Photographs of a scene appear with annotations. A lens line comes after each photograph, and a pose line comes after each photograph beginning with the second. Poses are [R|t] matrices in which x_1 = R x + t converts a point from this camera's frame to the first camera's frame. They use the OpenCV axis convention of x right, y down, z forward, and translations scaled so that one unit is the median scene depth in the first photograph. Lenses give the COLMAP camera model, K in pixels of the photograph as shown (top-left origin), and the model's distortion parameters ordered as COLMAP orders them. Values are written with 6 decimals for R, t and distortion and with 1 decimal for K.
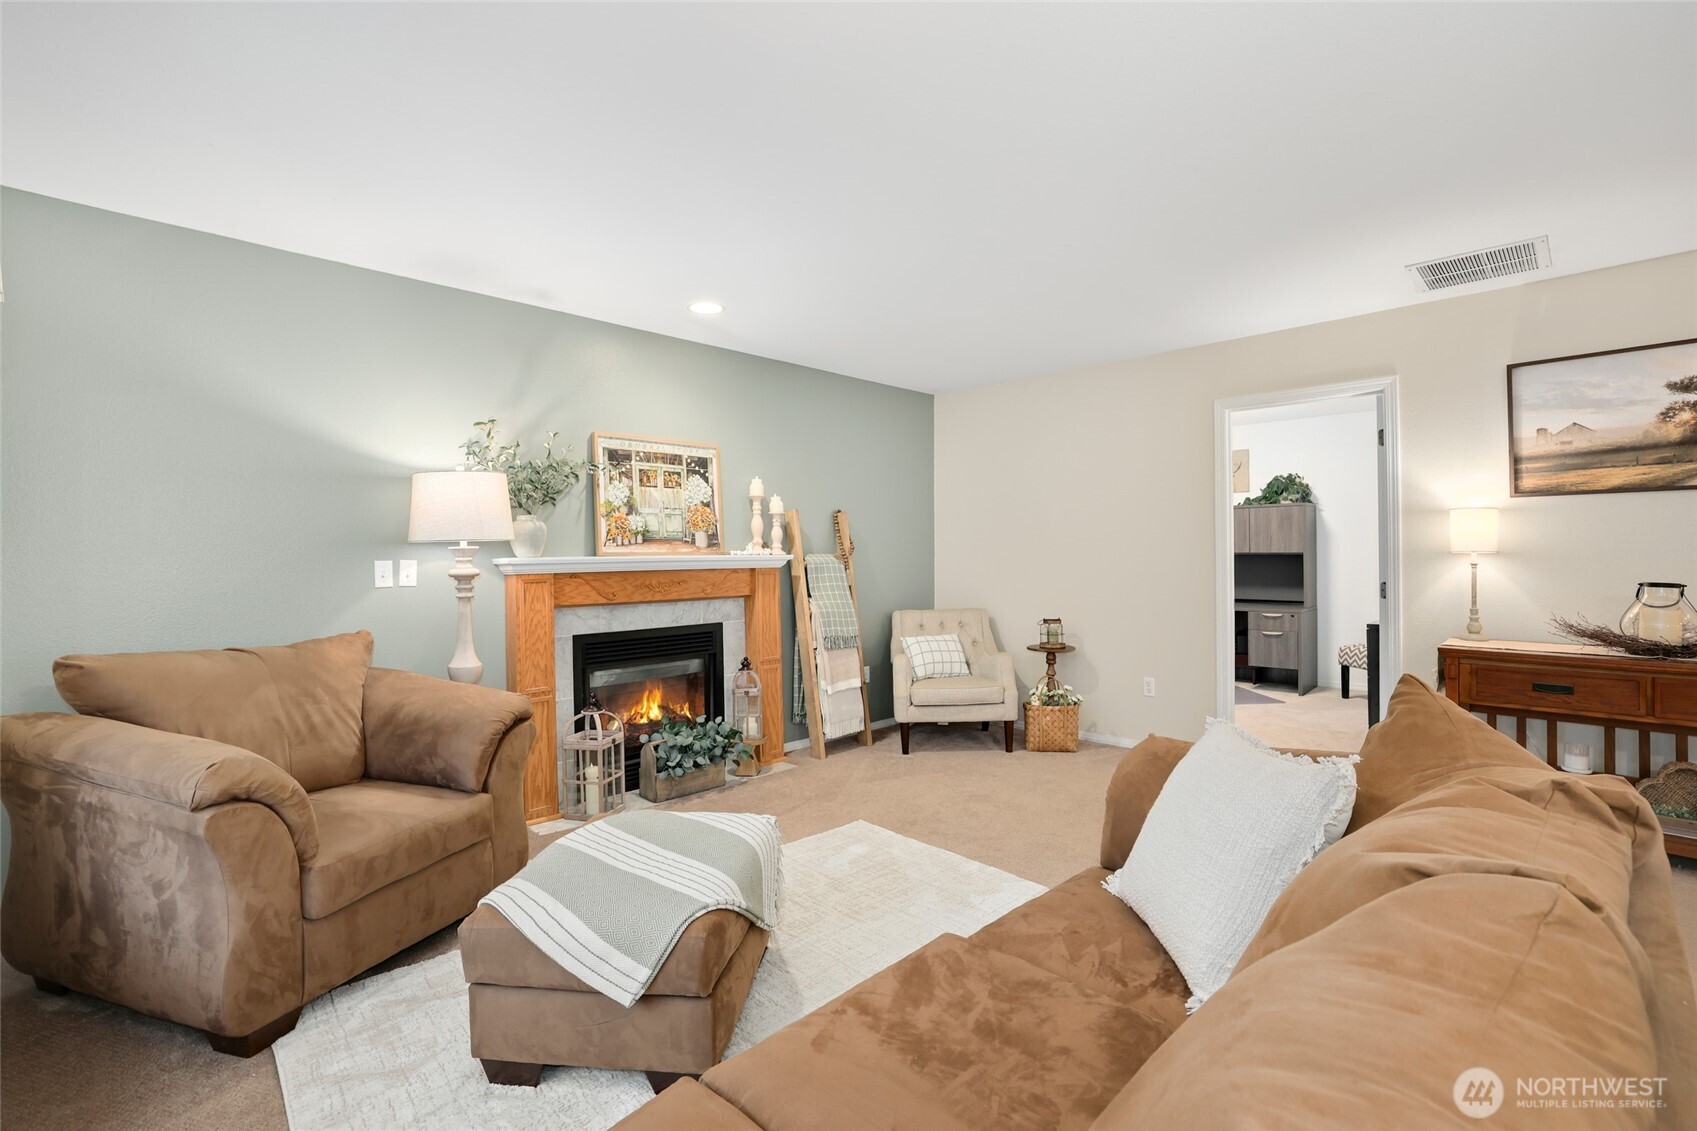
lens RADIAL K [[815.4, 0, 848.5], [0, 815.4, 565.5], [0, 0, 1]] dist [-0.001255, 0.000272]
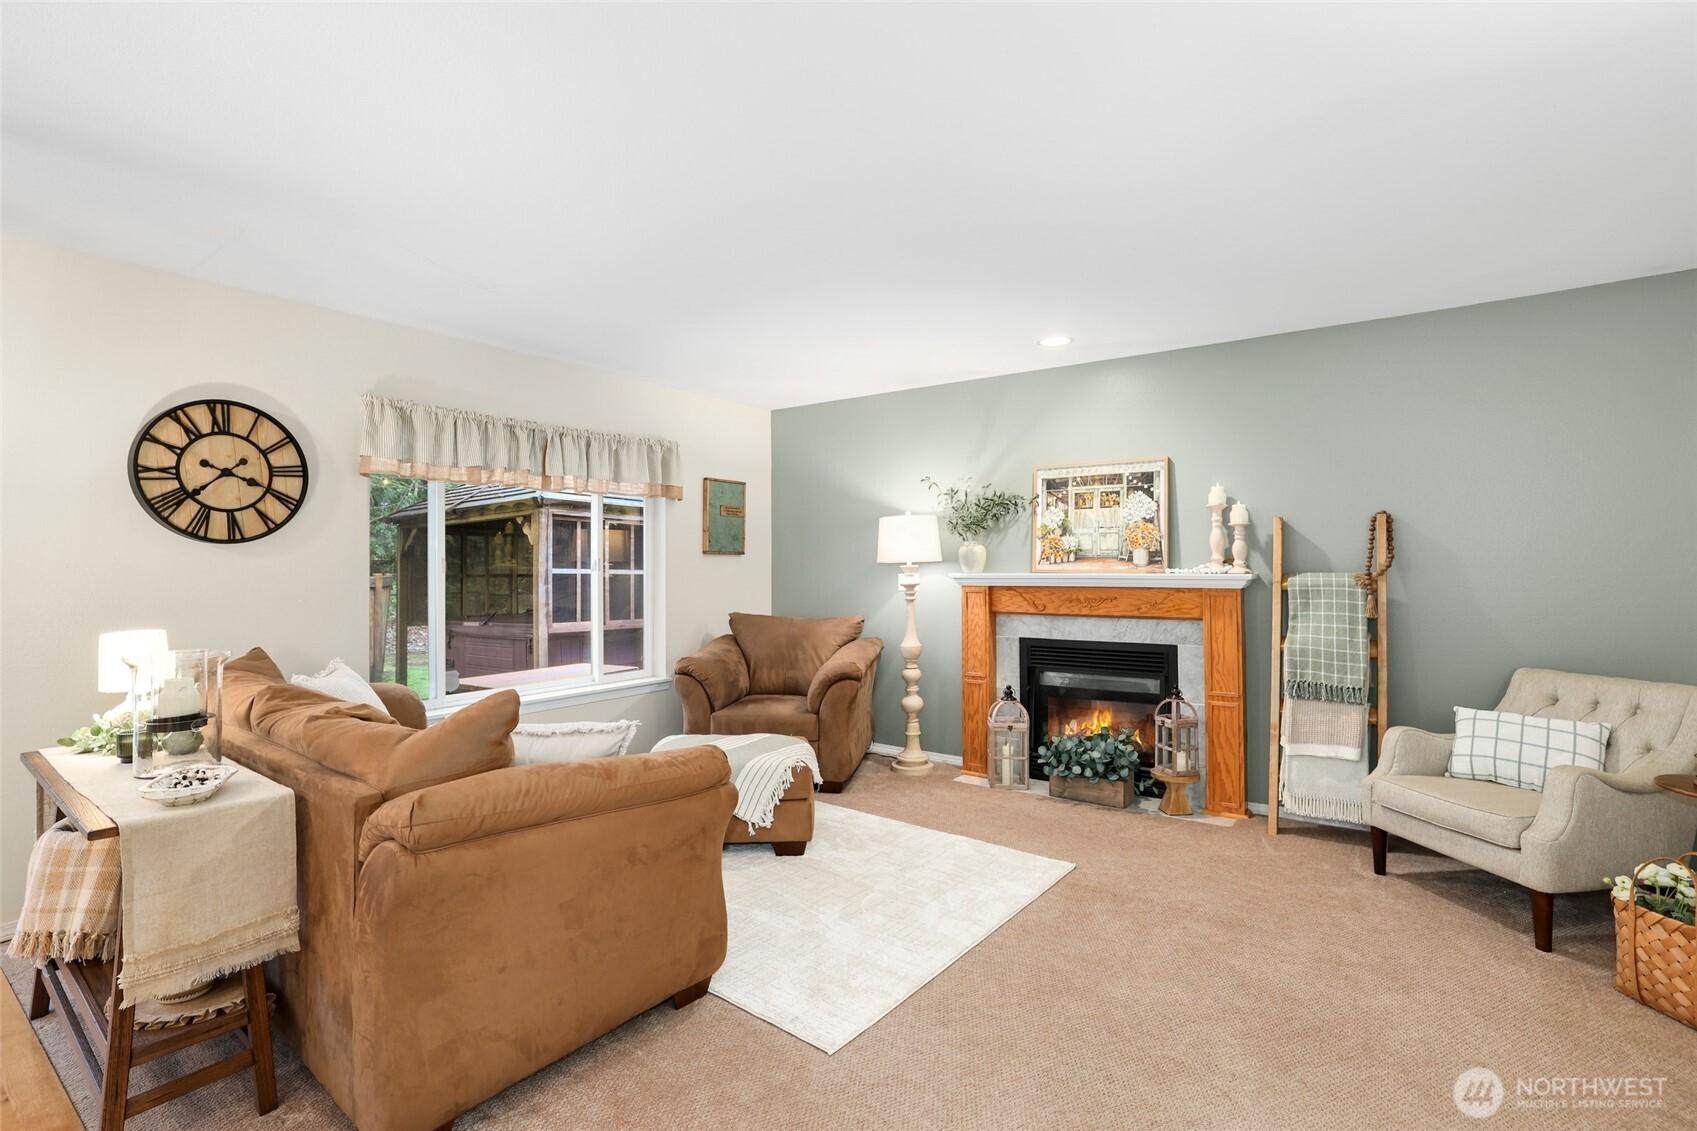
lens RADIAL K [[815.4, 0, 848.5], [0, 815.4, 565.5], [0, 0, 1]] dist [-0.001255, 0.000272]
pose [[0.123054, 0.009219, -0.992357, 0.775188], [-0.010322, 0.999915, 0.008009, -0.026521], [0.992346, 0.009258, 0.123138, 0.551997]]
